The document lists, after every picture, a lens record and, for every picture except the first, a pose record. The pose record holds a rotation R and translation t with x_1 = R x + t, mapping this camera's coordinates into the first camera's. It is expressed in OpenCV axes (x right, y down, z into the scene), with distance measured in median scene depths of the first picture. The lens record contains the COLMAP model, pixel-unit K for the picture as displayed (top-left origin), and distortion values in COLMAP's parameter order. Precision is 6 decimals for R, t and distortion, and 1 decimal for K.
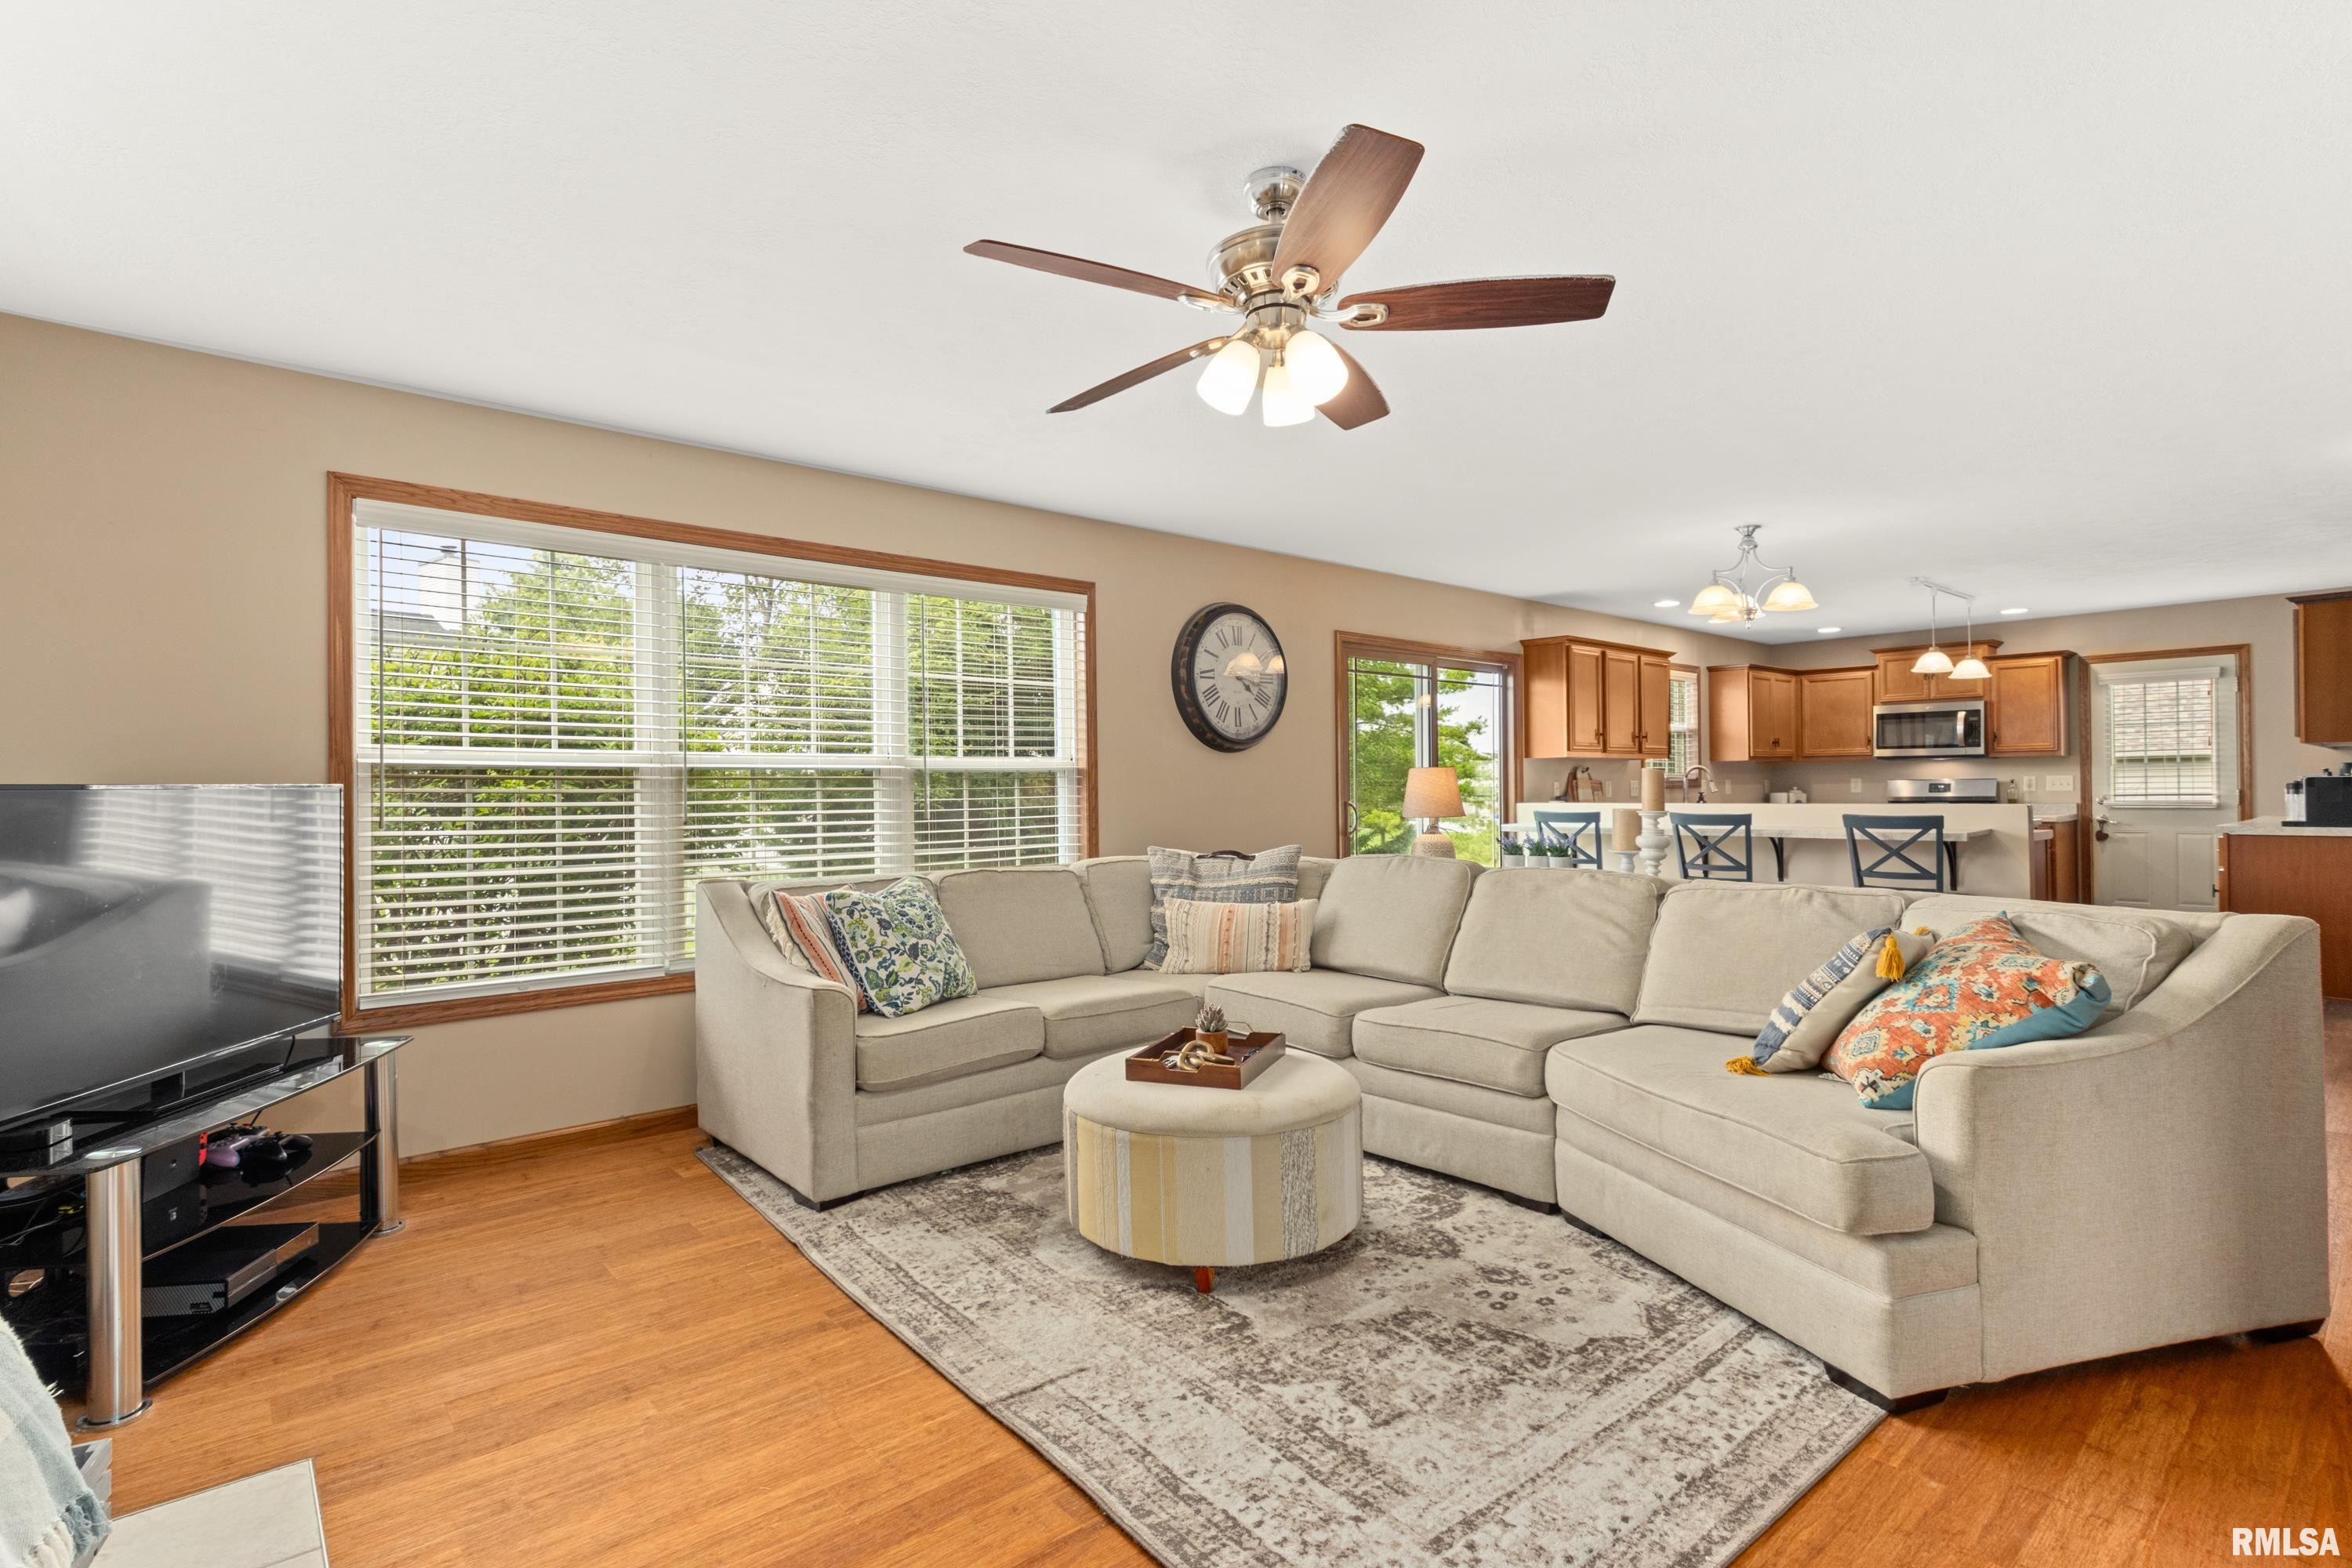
lens RADIAL K [[1104.6, 0, 1156.3], [0, 1104.6, 793.4], [0, 0, 1]] dist [0.003043, -0.001268]
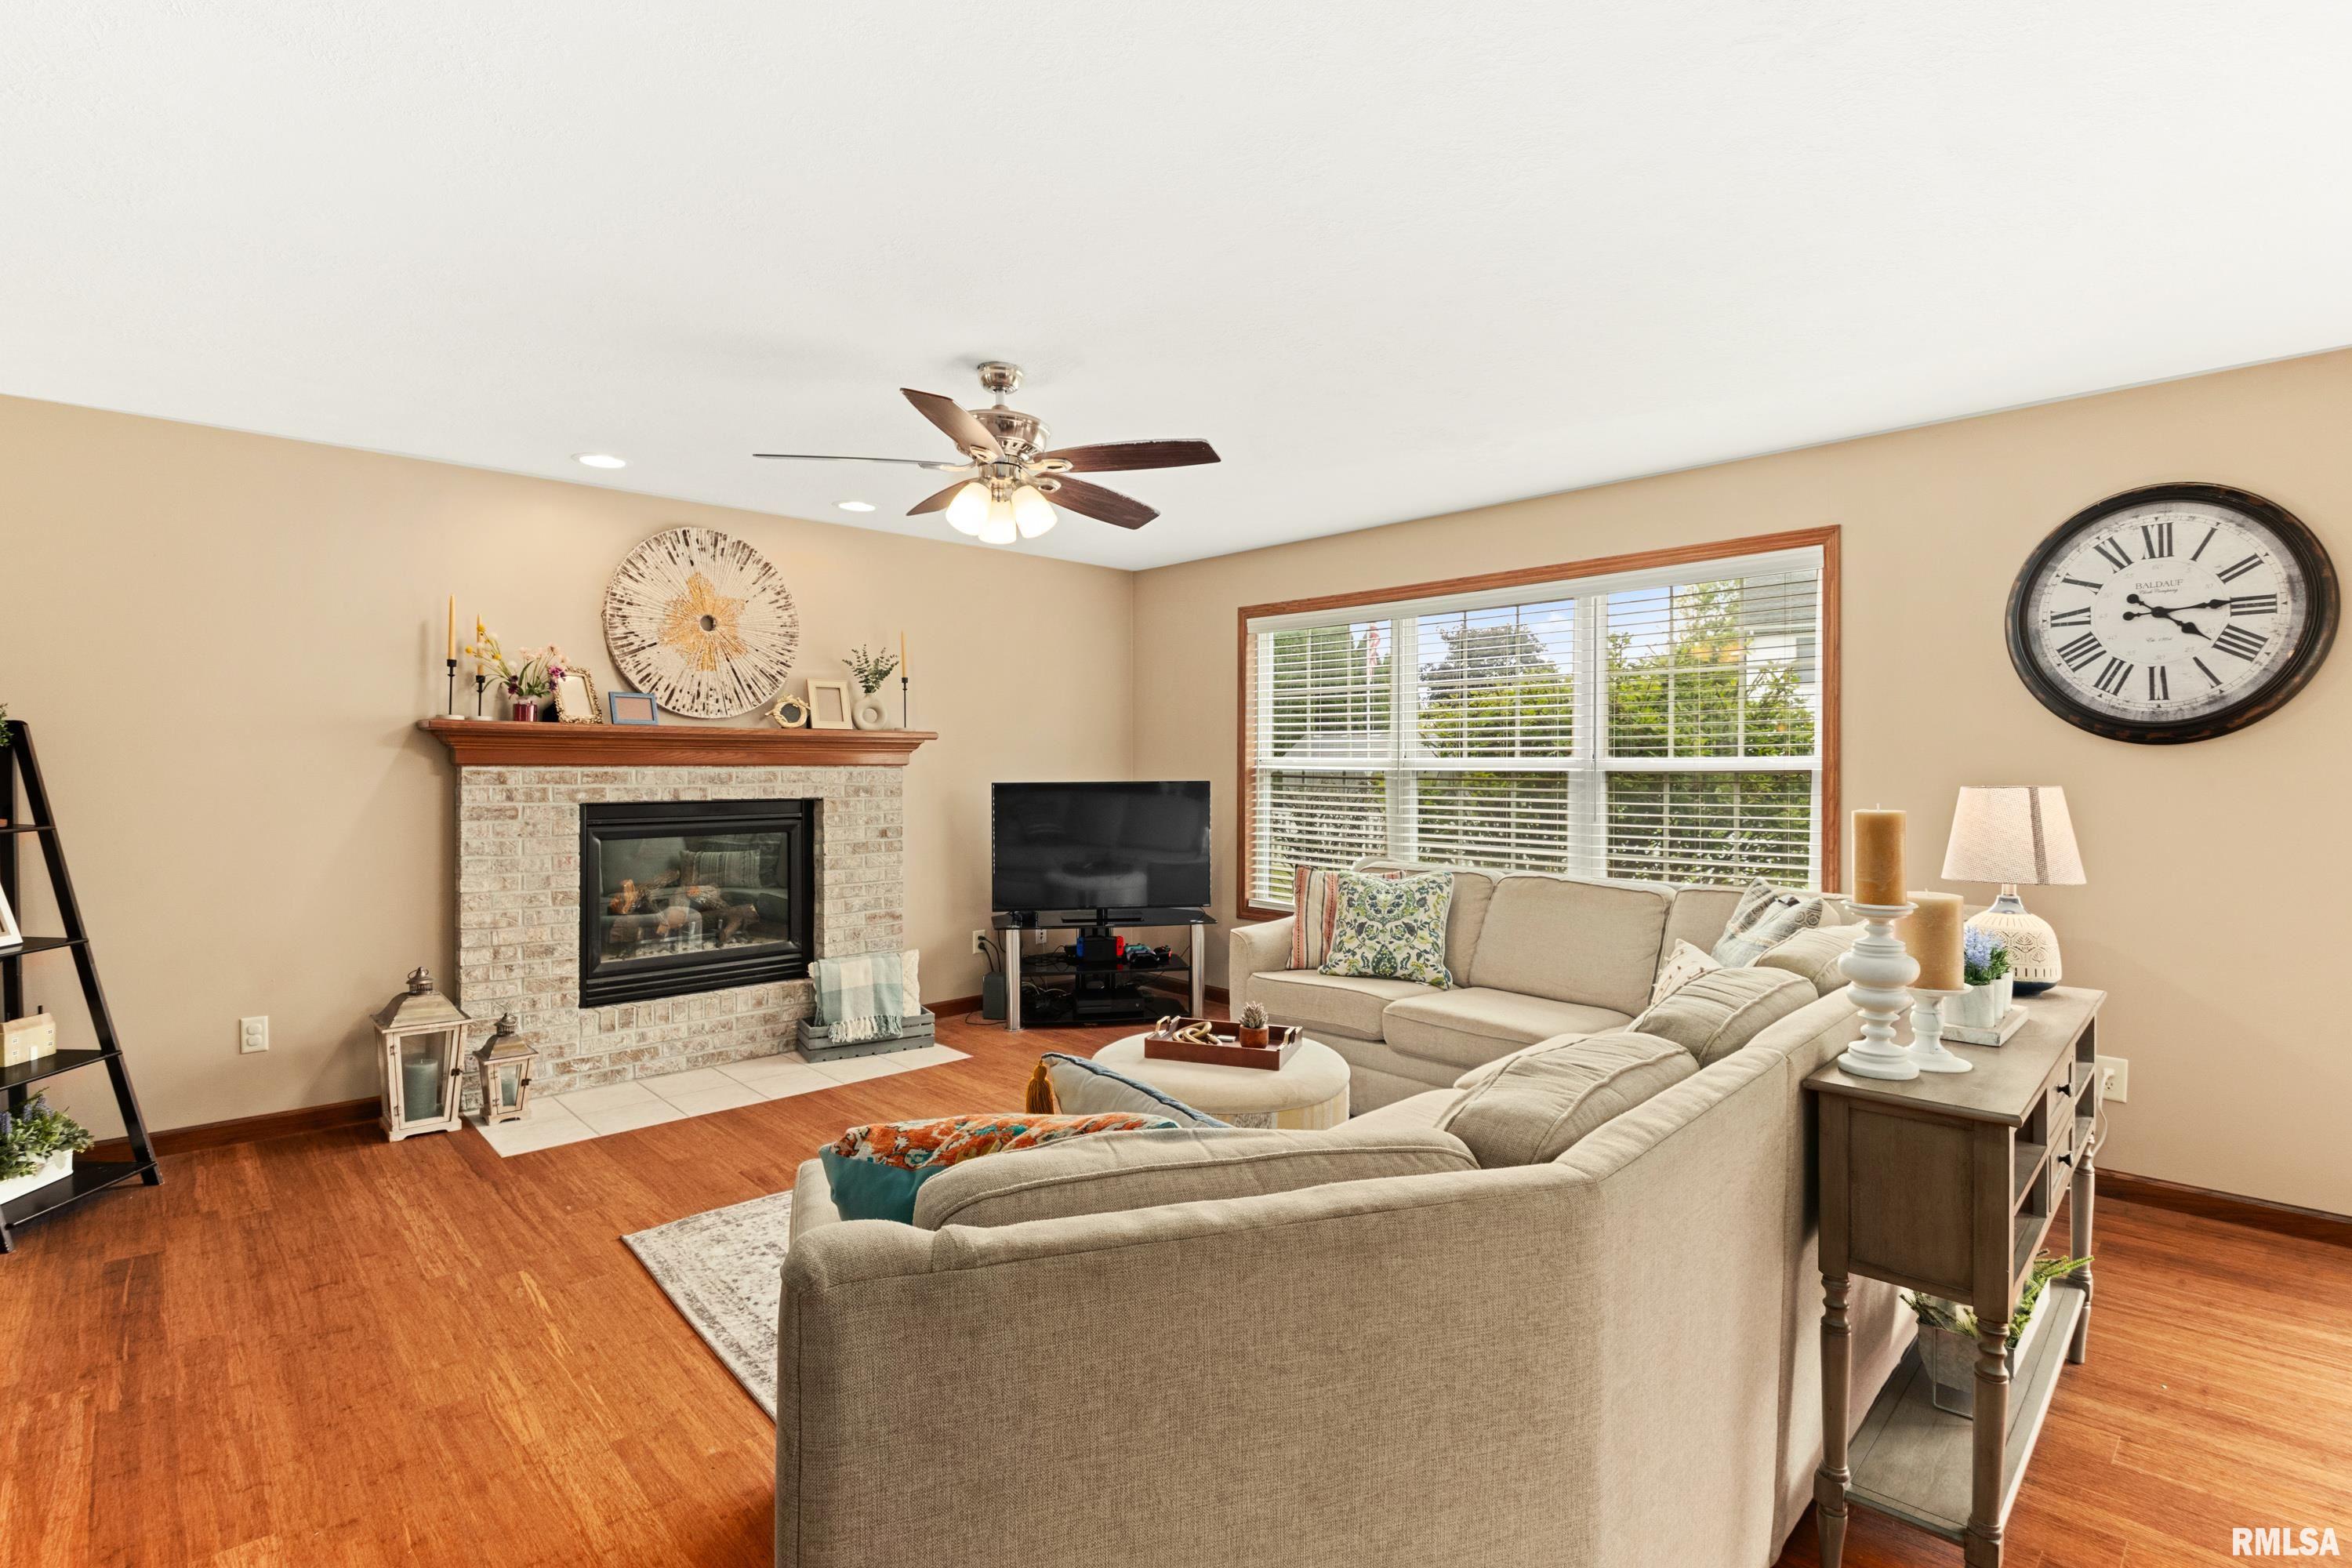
lens RADIAL K [[1104.6, 0, 1178.2], [0, 1104.6, 776.6], [0, 0, 1]] dist [0.003043, -0.001268]
pose [[0.092495, 0.017001, -0.995568, 0.669600], [-0.013120, 0.999788, 0.015854, -0.025806], [0.995627, 0.011596, 0.092699, 0.493332]]
